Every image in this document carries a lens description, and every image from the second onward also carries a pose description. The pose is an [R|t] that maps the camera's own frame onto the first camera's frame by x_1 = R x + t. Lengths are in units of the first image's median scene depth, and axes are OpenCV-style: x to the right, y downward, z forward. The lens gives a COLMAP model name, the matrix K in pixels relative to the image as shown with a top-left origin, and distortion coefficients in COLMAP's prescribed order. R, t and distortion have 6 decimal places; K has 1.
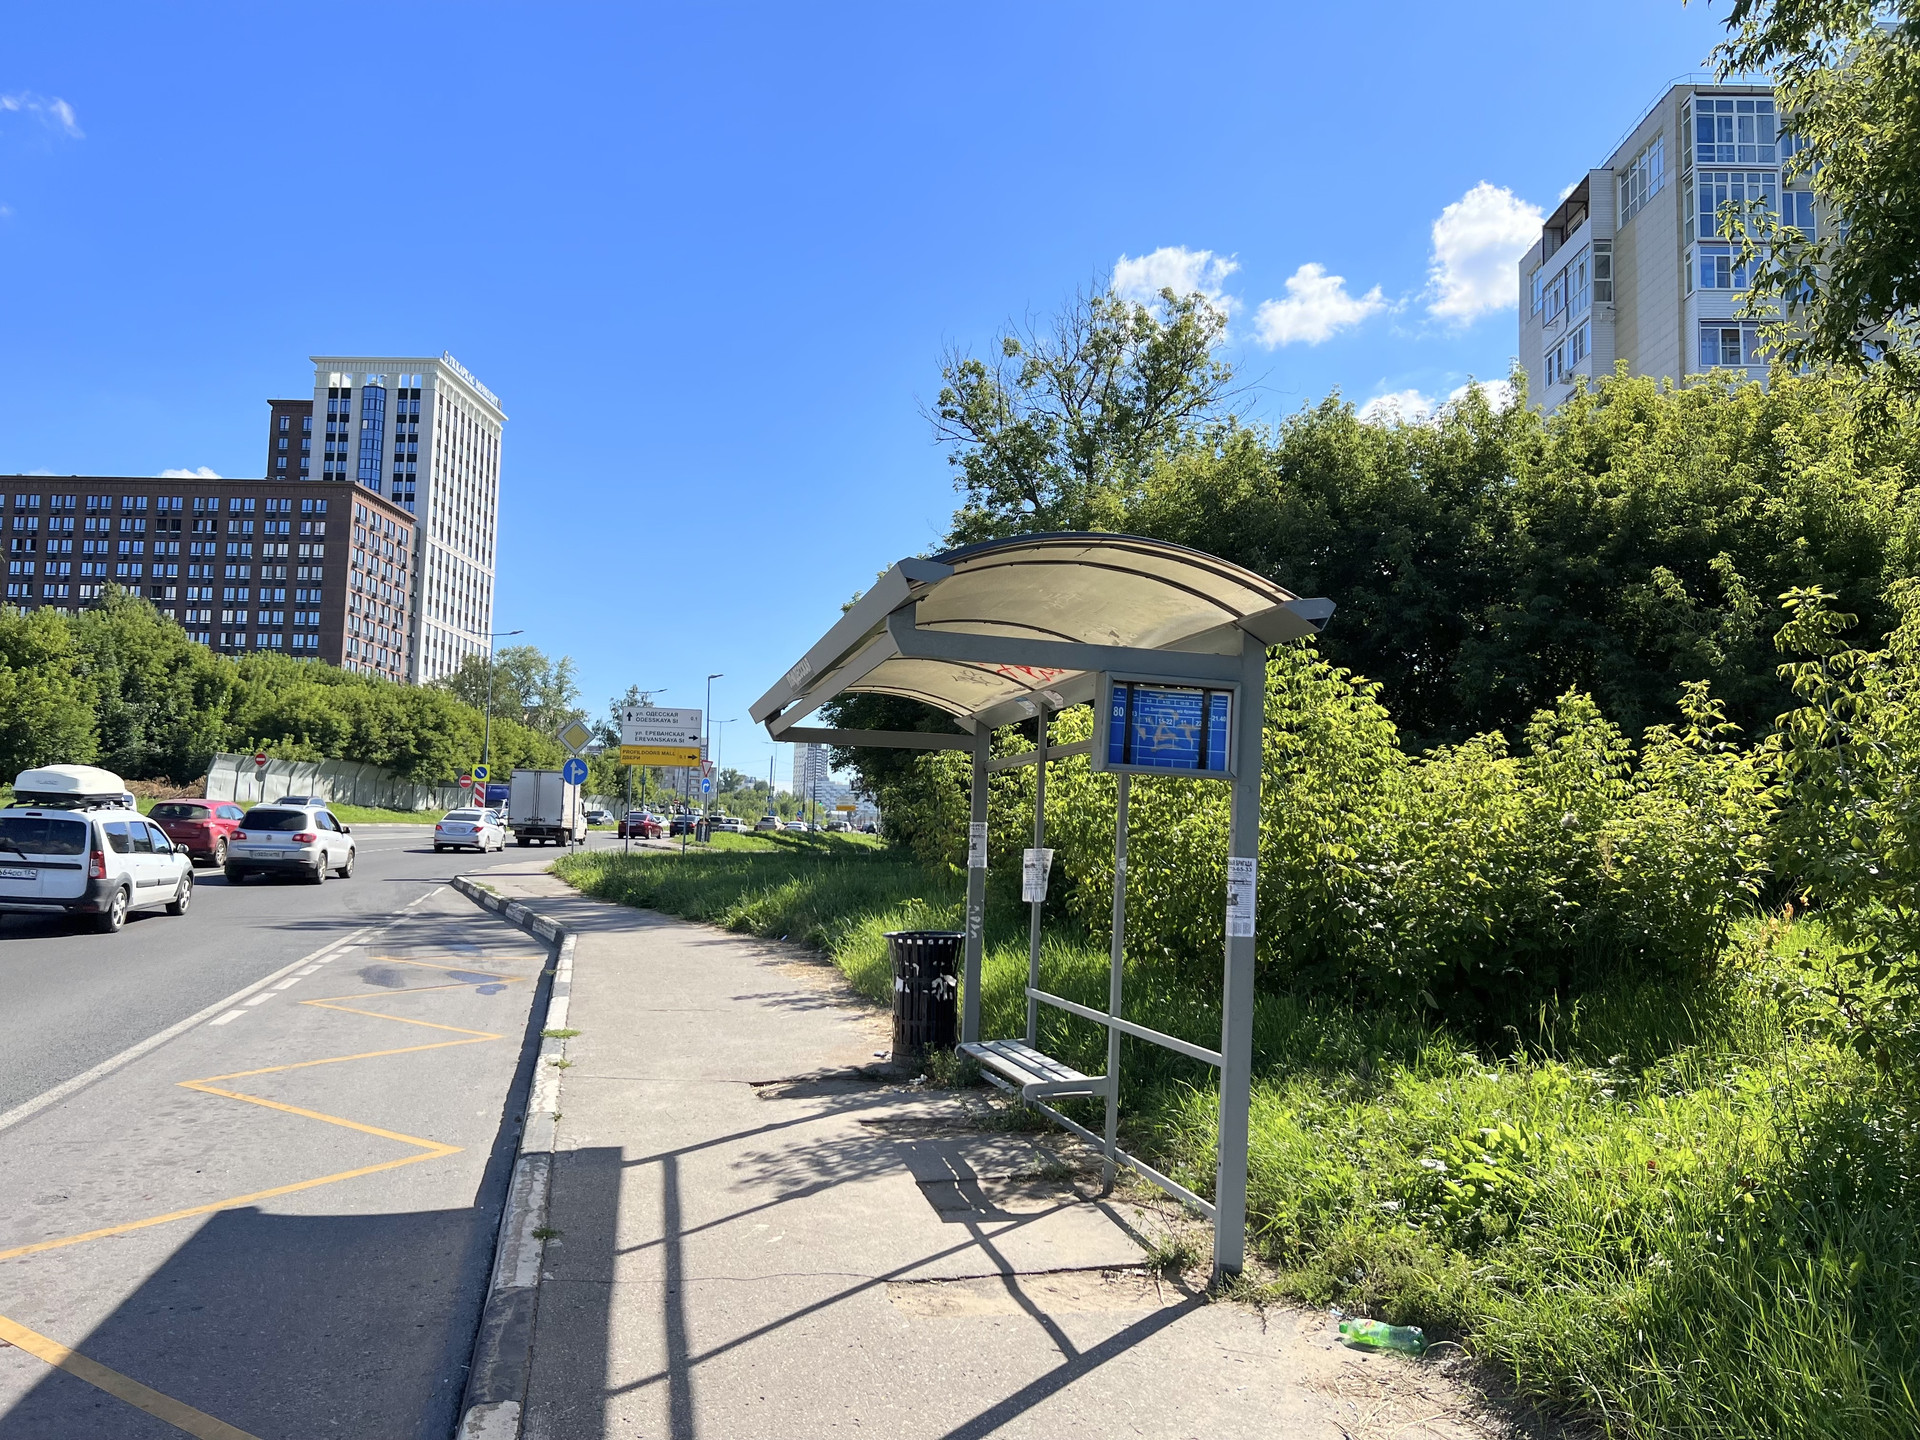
lens RADIAL K [[1456.2, 0, 960.0], [0, 1456.2, 720.0], [0, 0, 1]] dist [0.011699, 0.001828]
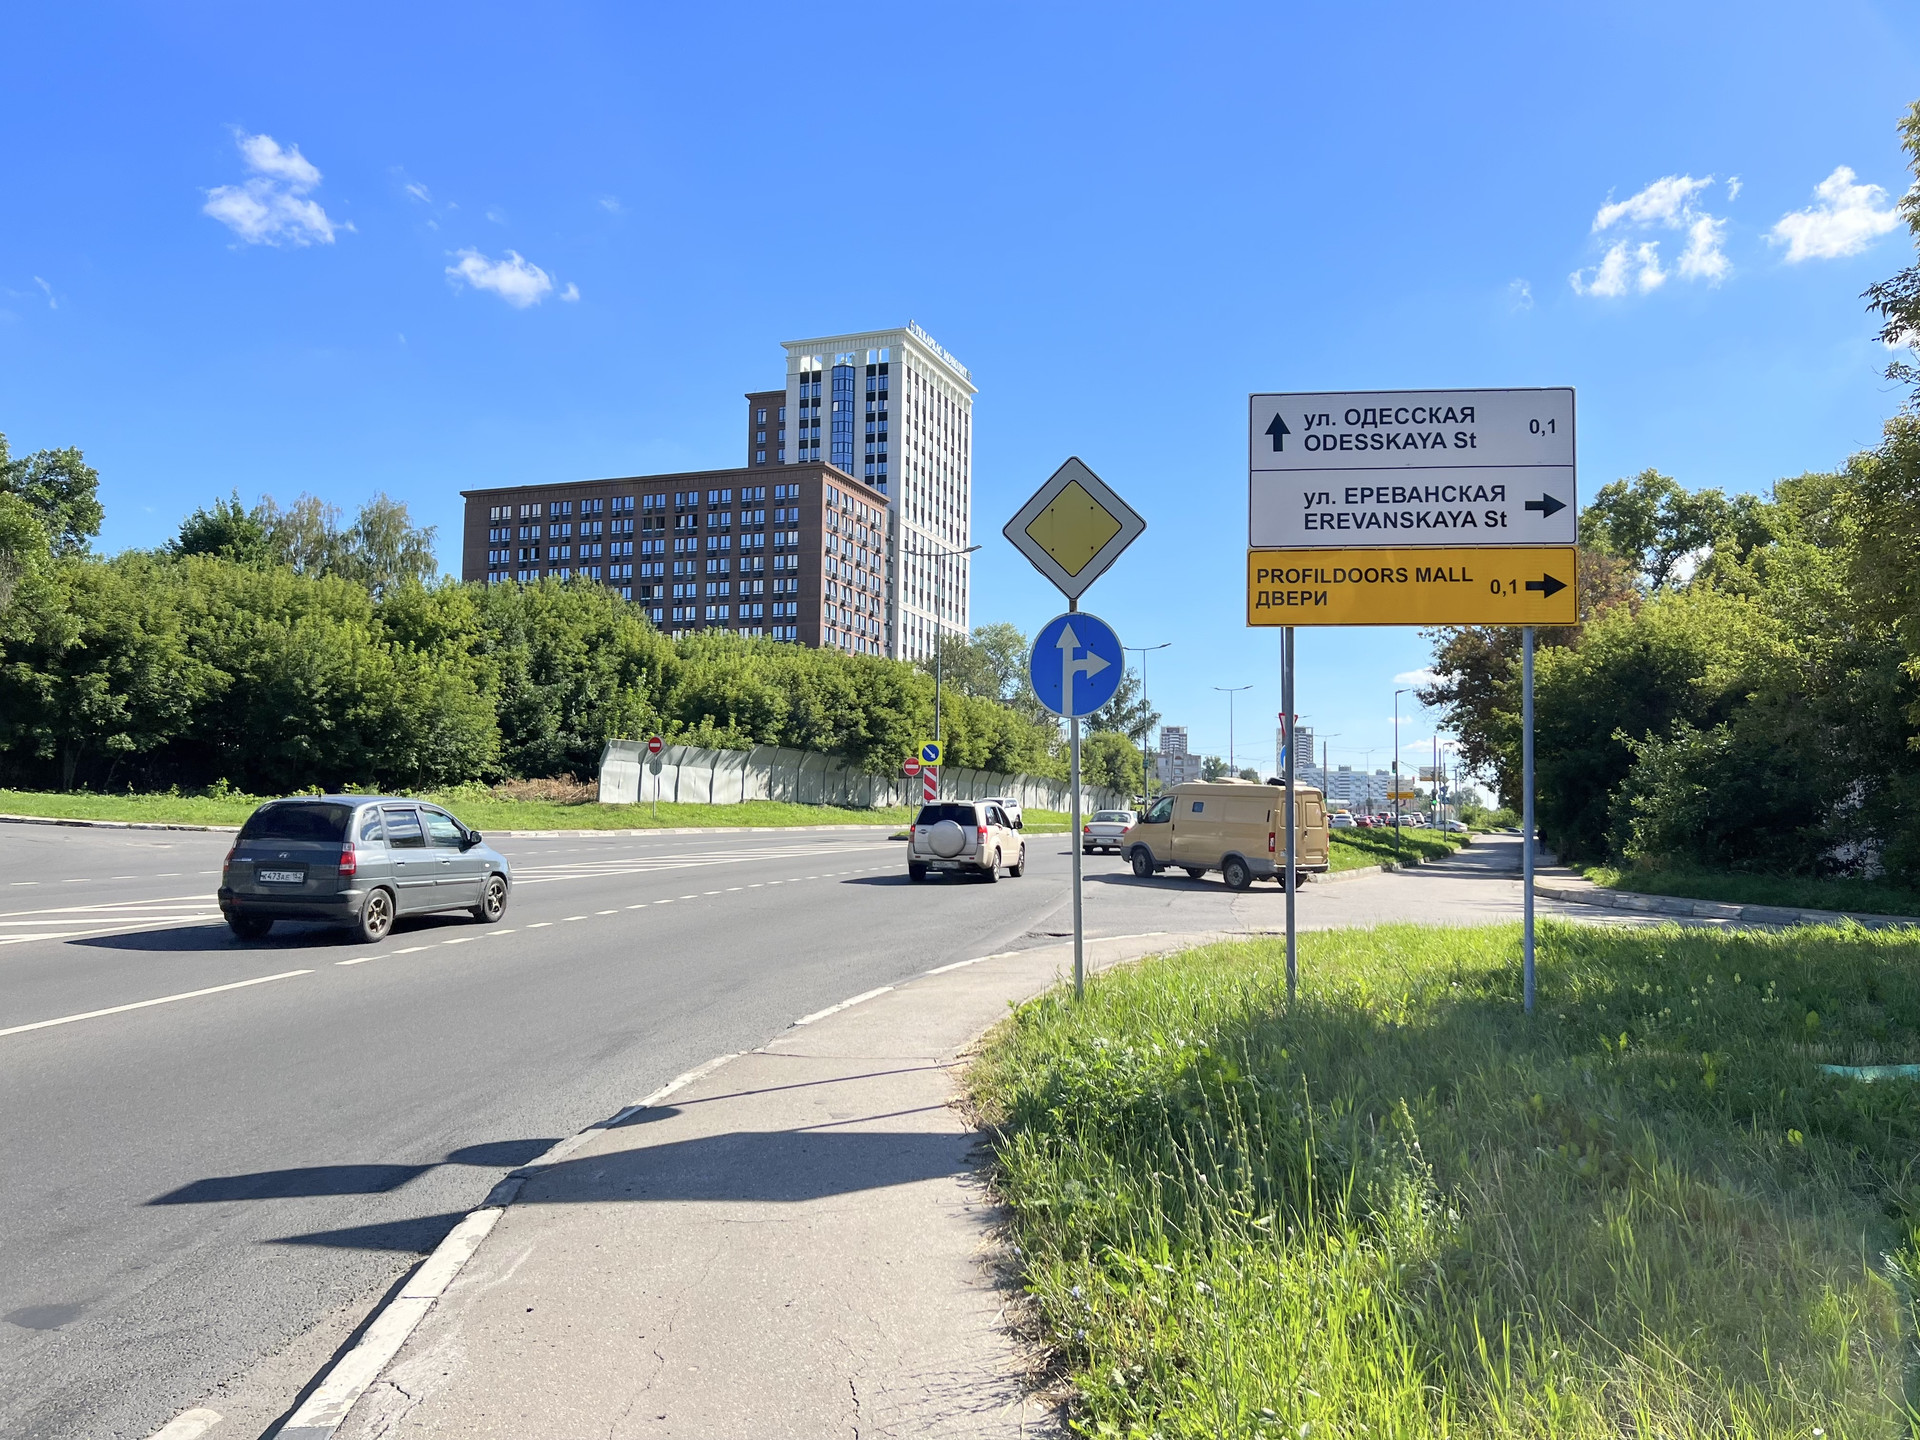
lens RADIAL K [[1459.3, 0, 960.0], [0, 1459.3, 720.0], [0, 0, 1]] dist [0.293659, 0.000248]
pose [[0.946837, -0.038185, -0.319439, -0.031194], [0.040612, 0.999175, 0.000937, 0.006927], [0.319140, -0.013860, 0.947606, 0.116787]]
